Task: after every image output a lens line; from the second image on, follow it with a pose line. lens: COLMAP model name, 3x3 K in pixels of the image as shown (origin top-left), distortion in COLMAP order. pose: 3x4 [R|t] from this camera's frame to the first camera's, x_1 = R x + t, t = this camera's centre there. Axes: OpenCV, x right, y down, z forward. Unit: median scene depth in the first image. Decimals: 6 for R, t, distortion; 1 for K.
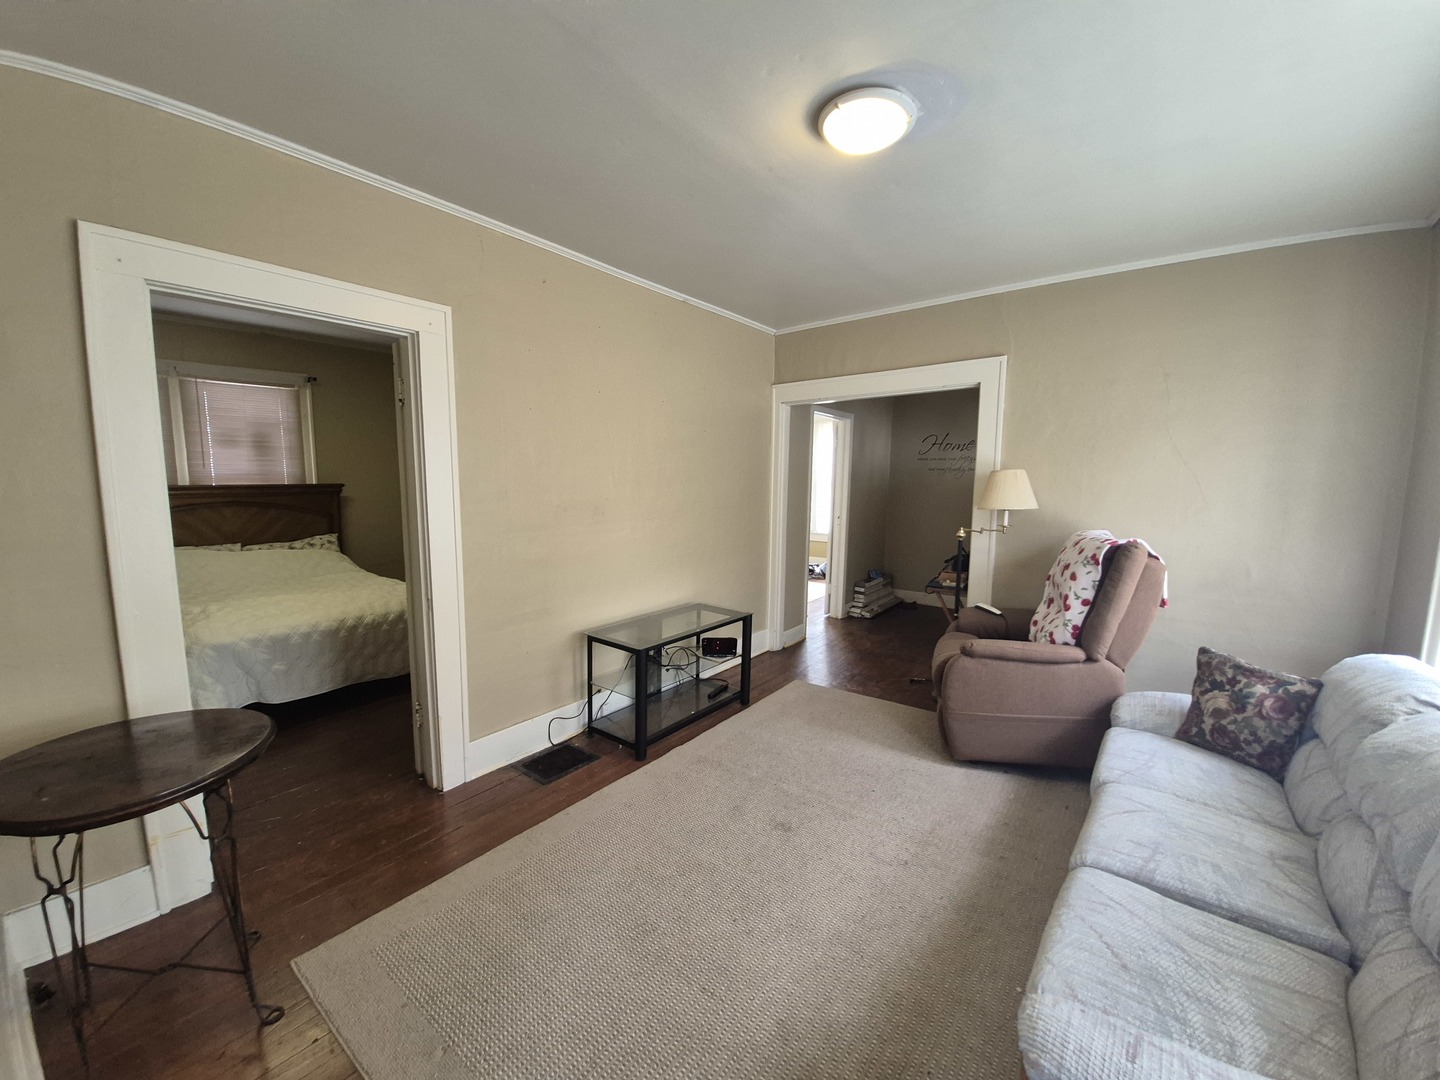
lens RADIAL K [[572.5, 0, 726.4], [0, 572.5, 537.1], [0, 0, 1]] dist [-0.018654, -0.000286]
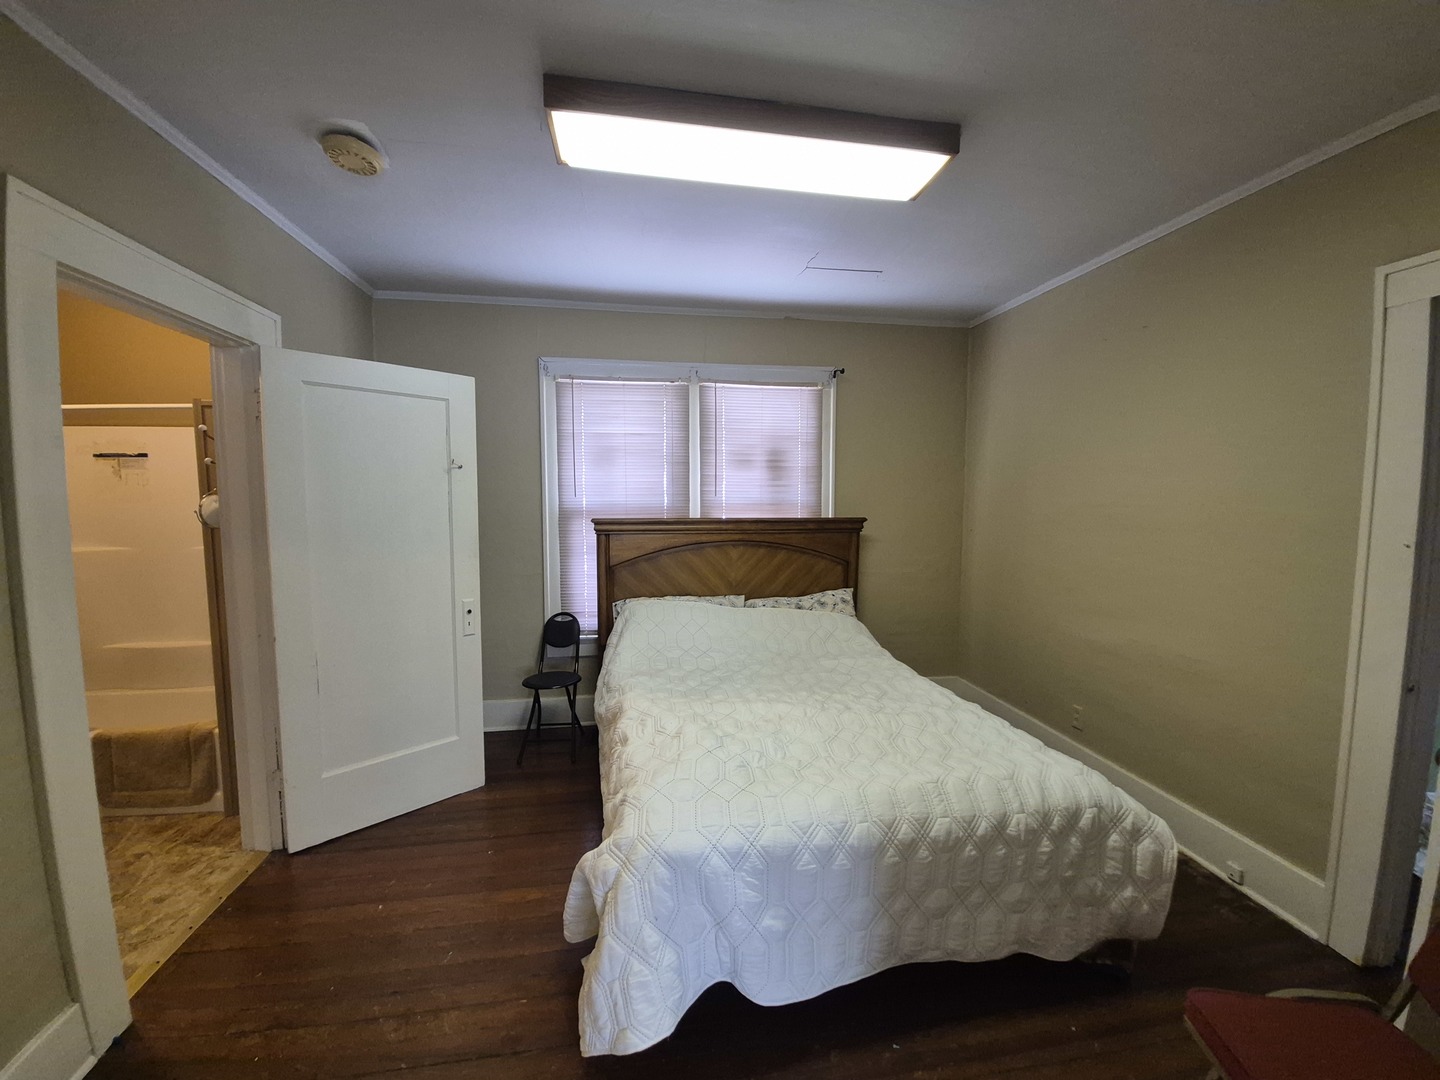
lens RADIAL K [[572.5, 0, 726.4], [0, 572.5, 537.1], [0, 0, 1]] dist [-0.018654, -0.000286]
pose [[0.720952, 0.041955, -0.691714, -0.345768], [-0.076457, 0.996888, -0.019224, -0.049148], [0.688755, 0.066747, 0.721916, 0.418092]]
